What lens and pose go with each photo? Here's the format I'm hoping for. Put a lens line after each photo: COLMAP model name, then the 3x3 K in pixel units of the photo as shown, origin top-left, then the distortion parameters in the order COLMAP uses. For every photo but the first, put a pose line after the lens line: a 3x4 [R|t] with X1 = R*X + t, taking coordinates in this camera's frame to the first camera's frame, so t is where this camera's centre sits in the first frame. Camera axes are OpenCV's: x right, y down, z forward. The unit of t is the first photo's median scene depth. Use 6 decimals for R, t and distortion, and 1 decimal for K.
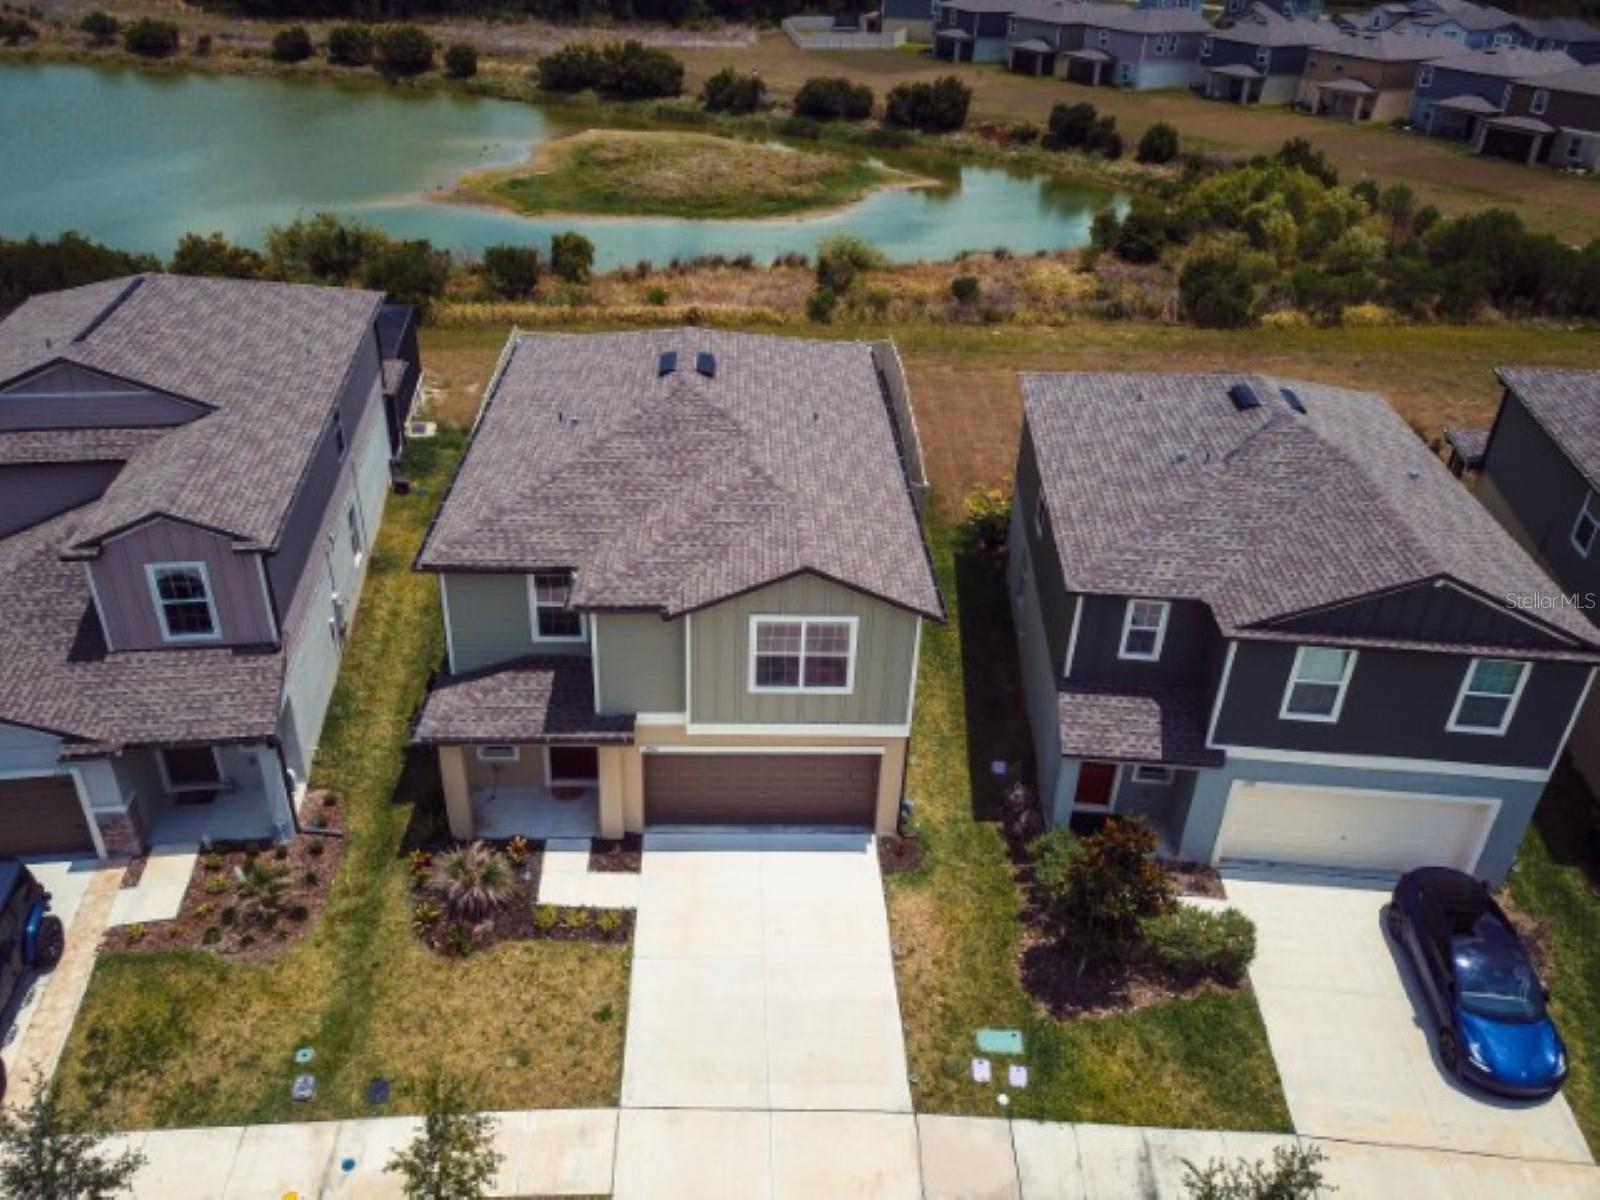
lens RADIAL K [[1249.2, 0, 796.2], [0, 1249.2, 553.5], [0, 0, 1]] dist [0.033533, -0.053687]
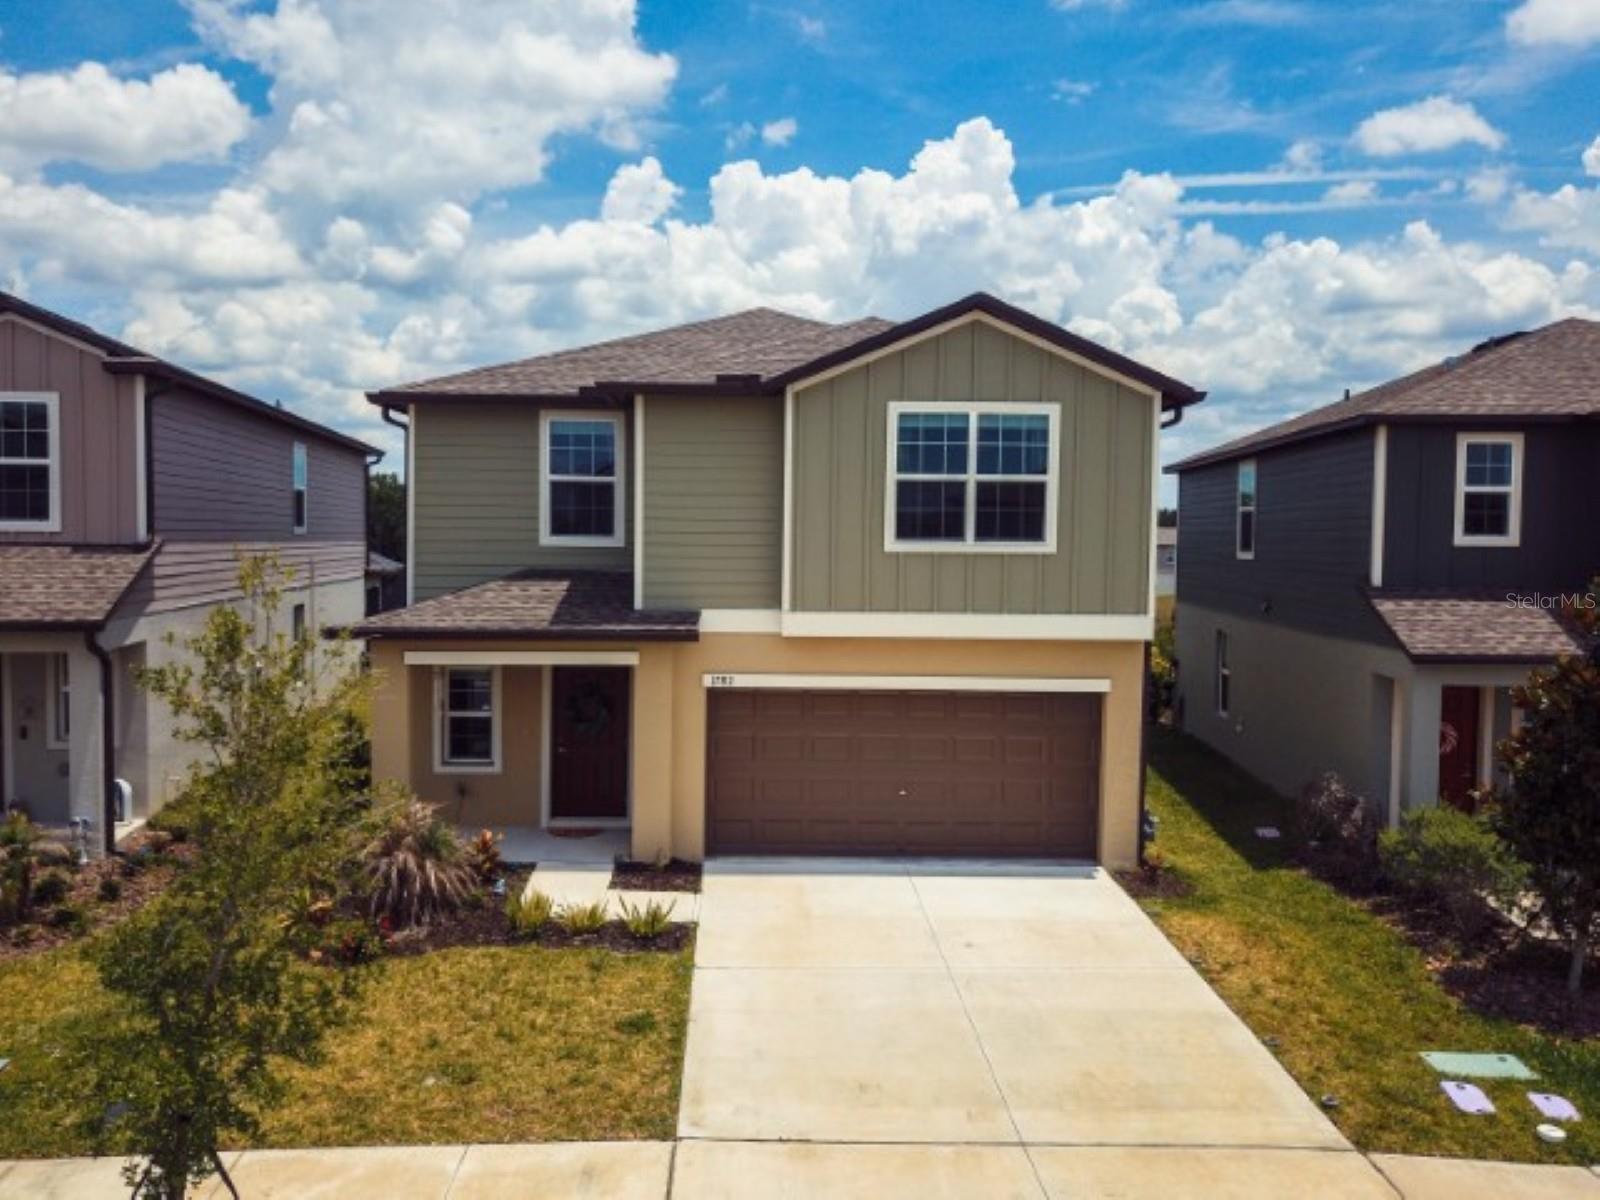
lens RADIAL K [[1243.3, 0, 791.7], [0, 1243.3, 596.3], [0, 0, 1]] dist [0.005980, -0.002541]
pose [[0.999740, -0.022500, -0.003669, -0.084522], [0.018364, 0.890204, -0.455192, 0.418241], [0.013508, 0.455006, 0.890386, 0.476379]]
